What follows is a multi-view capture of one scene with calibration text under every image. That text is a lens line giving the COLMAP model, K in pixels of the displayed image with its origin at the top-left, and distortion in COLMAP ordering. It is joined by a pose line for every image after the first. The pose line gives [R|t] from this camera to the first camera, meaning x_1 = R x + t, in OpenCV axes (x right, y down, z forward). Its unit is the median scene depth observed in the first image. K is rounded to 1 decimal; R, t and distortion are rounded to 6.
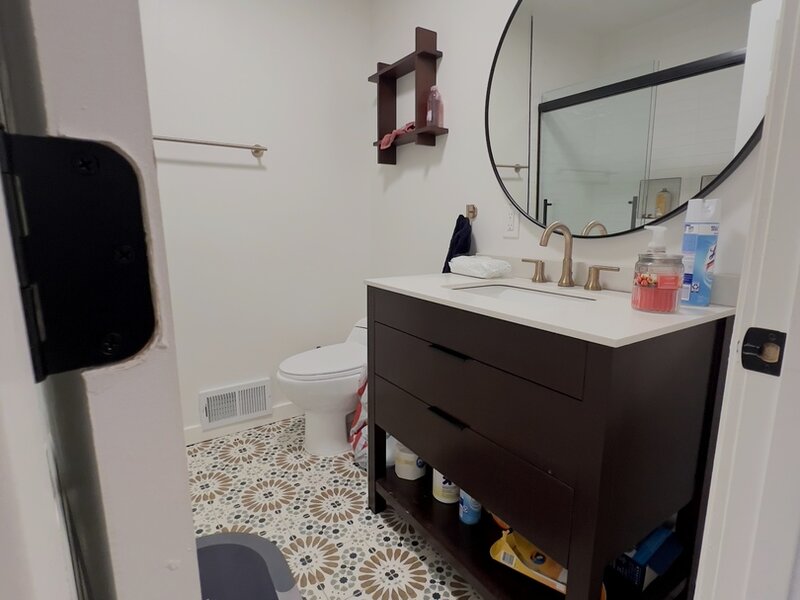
lens RADIAL K [[429.8, 0, 400.0], [0, 429.8, 300.0], [0, 0, 1]] dist [-0.004628, -0.000406]
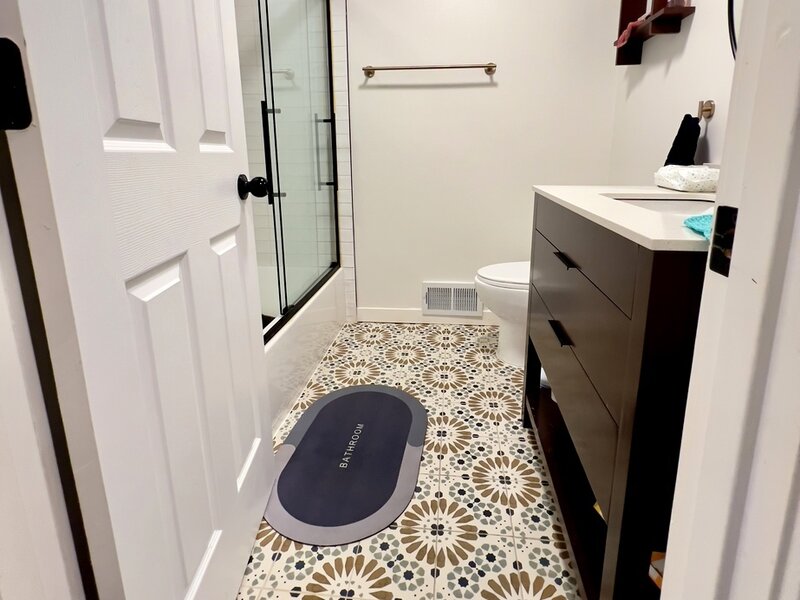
lens RADIAL K [[432.5, 0, 405.8], [0, 432.5, 245.7], [0, 0, 1]] dist [-0.002755, -0.000180]
pose [[0.754933, 0.127171, -0.643353, 0.315516], [-0.107902, 0.991735, 0.069420, 0.046205], [0.646864, 0.017011, 0.762415, 0.062819]]
